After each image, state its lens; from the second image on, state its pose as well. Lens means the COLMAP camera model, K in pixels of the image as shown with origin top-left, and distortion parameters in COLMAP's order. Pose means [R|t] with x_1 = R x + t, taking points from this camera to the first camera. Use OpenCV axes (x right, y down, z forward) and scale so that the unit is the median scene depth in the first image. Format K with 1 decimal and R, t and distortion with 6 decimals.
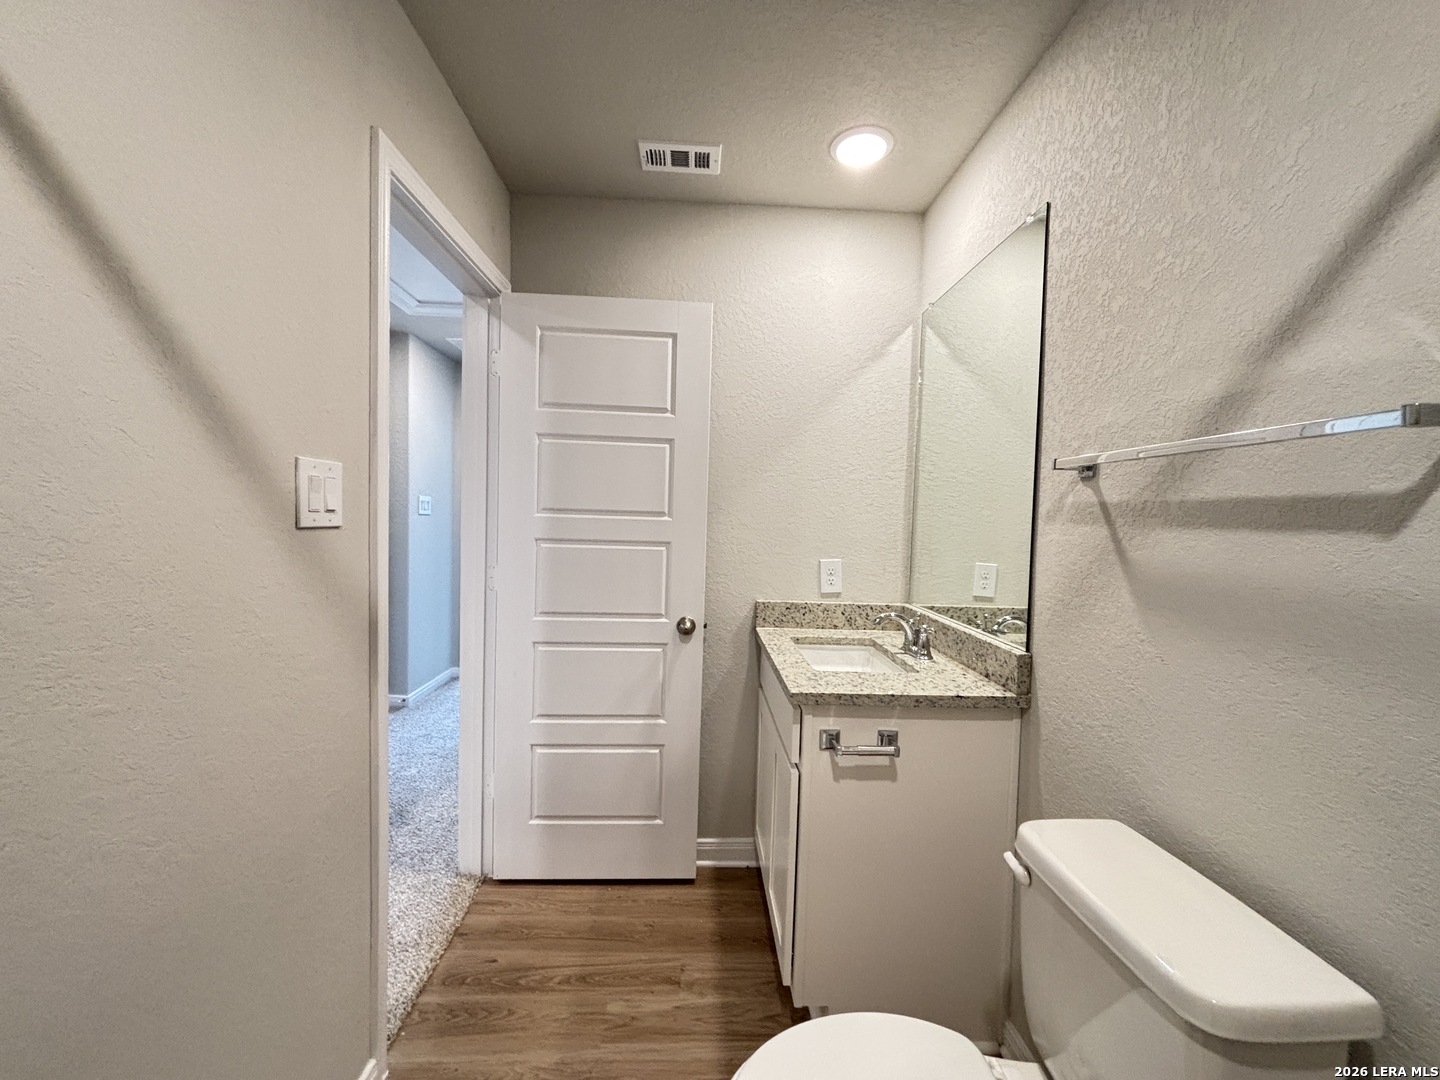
lens RADIAL K [[578.2, 0, 720.0], [0, 578.2, 540.0], [0, 0, 1]] dist [0.030001, 0.000013]
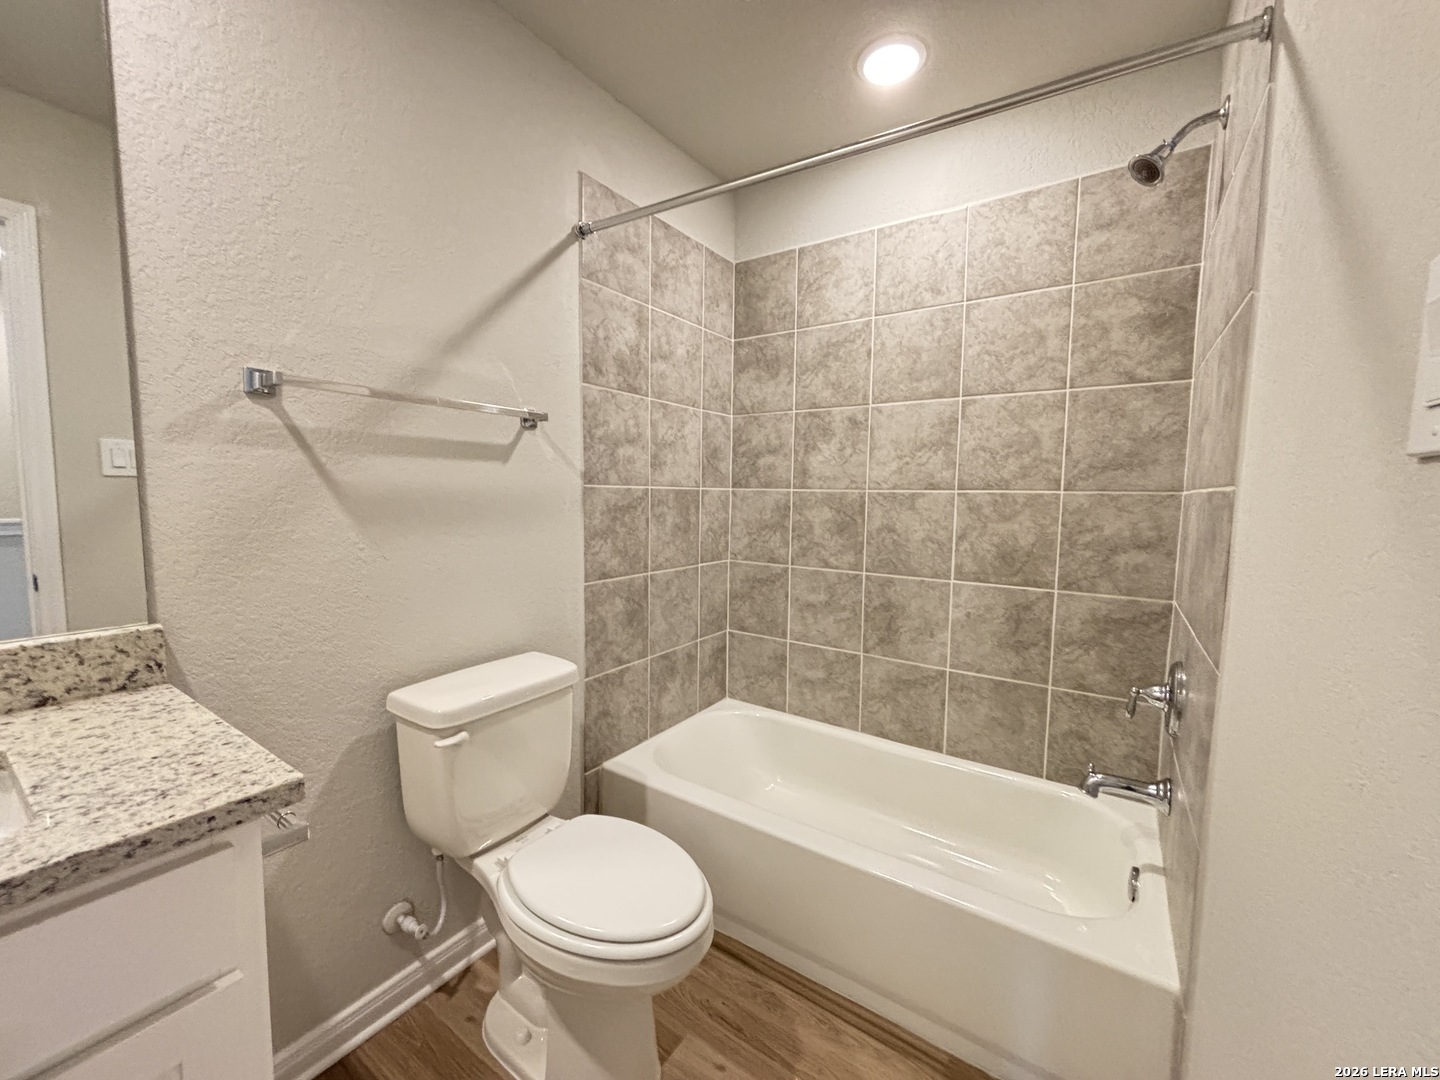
lens RADIAL K [[578.2, 0, 720.0], [0, 578.2, 540.0], [0, 0, 1]] dist [0.030001, 0.000013]
pose [[-0.791104, -0.090920, 0.604887, -0.500181], [-0.010433, 0.990753, 0.135275, -0.014107], [-0.611593, 0.100706, -0.784737, 1.274657]]
